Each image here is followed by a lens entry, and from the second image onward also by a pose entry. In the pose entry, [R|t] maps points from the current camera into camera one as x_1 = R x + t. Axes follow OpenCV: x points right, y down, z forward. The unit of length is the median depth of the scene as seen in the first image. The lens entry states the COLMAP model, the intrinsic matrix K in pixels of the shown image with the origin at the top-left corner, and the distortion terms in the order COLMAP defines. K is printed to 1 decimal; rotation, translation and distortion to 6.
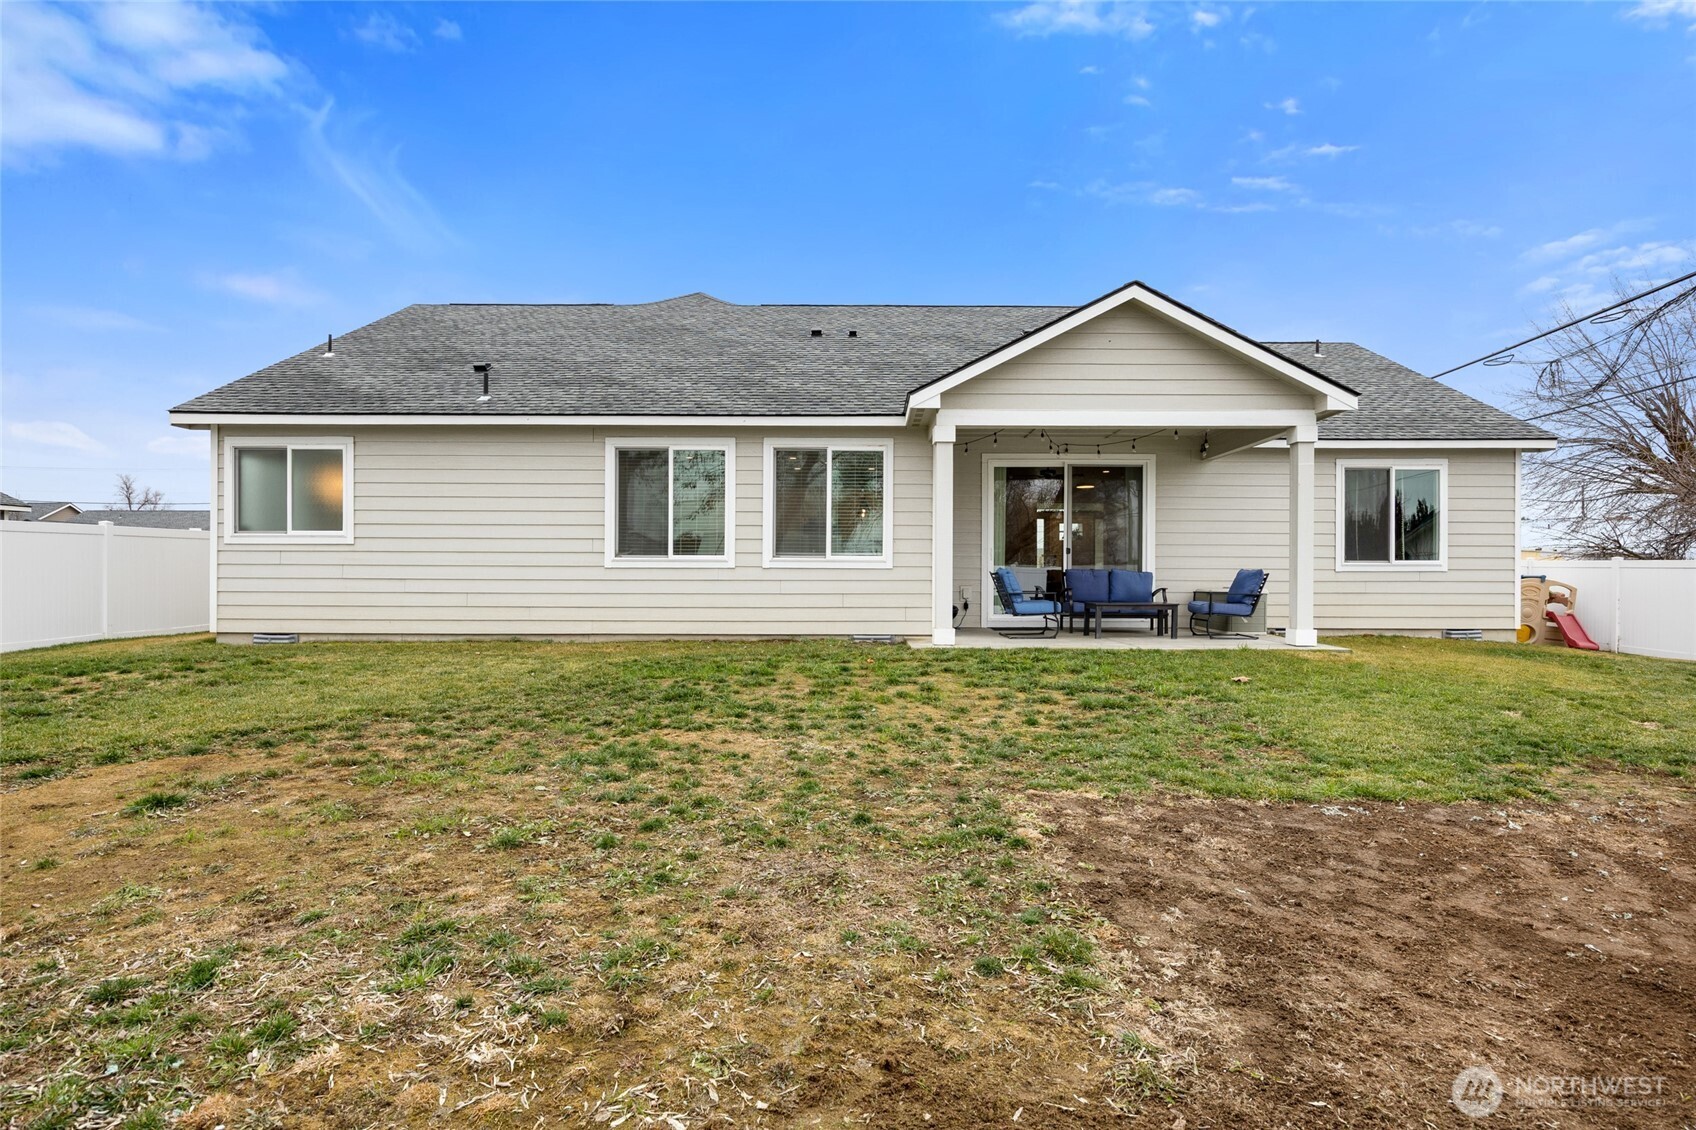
lens RADIAL K [[961.6, 0, 848.0], [0, 961.6, 565.0], [0, 0, 1]] dist [-0.025489, -0.000158]
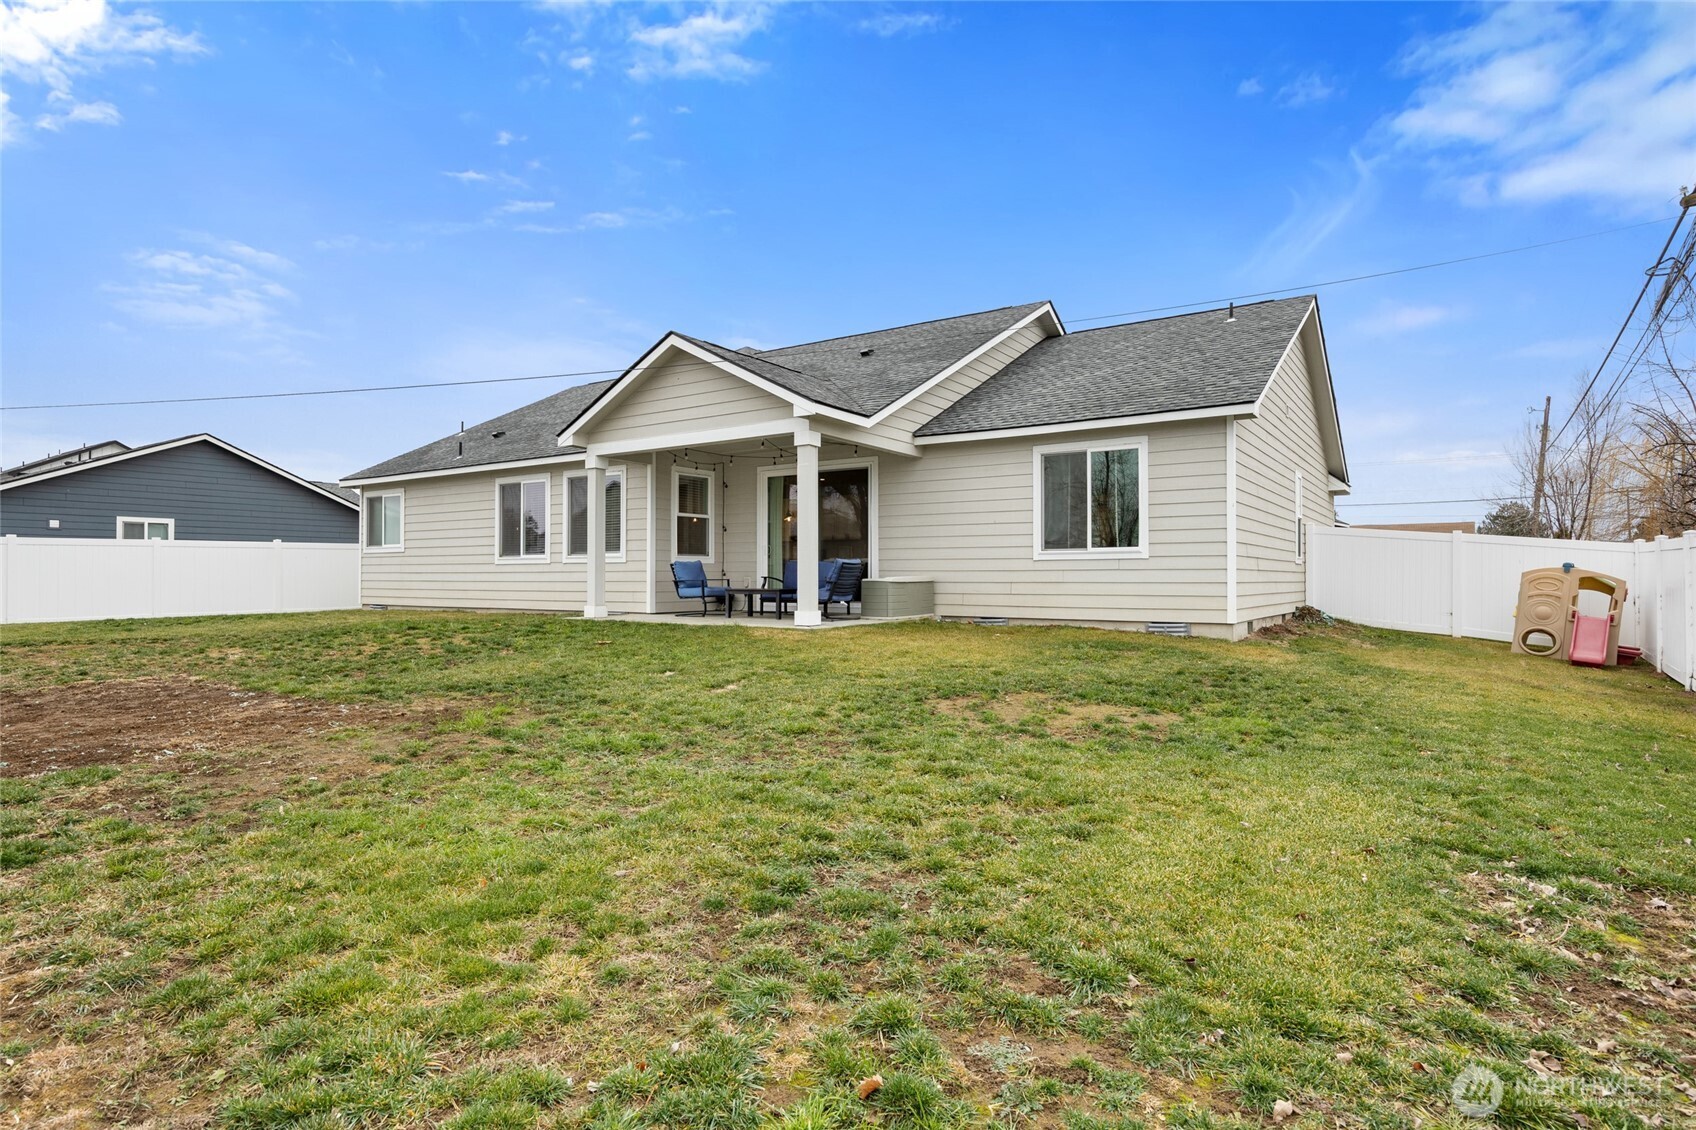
lens RADIAL K [[888.8, 0, 849.9], [0, 888.8, 544.3], [0, 0, 1]] dist [-0.002354, 0.000003]
pose [[0.827535, -0.022961, -0.560944, 0.871187], [0.013280, 0.999684, -0.021329, 0.007398], [0.561257, 0.010202, 0.827579, 0.131518]]
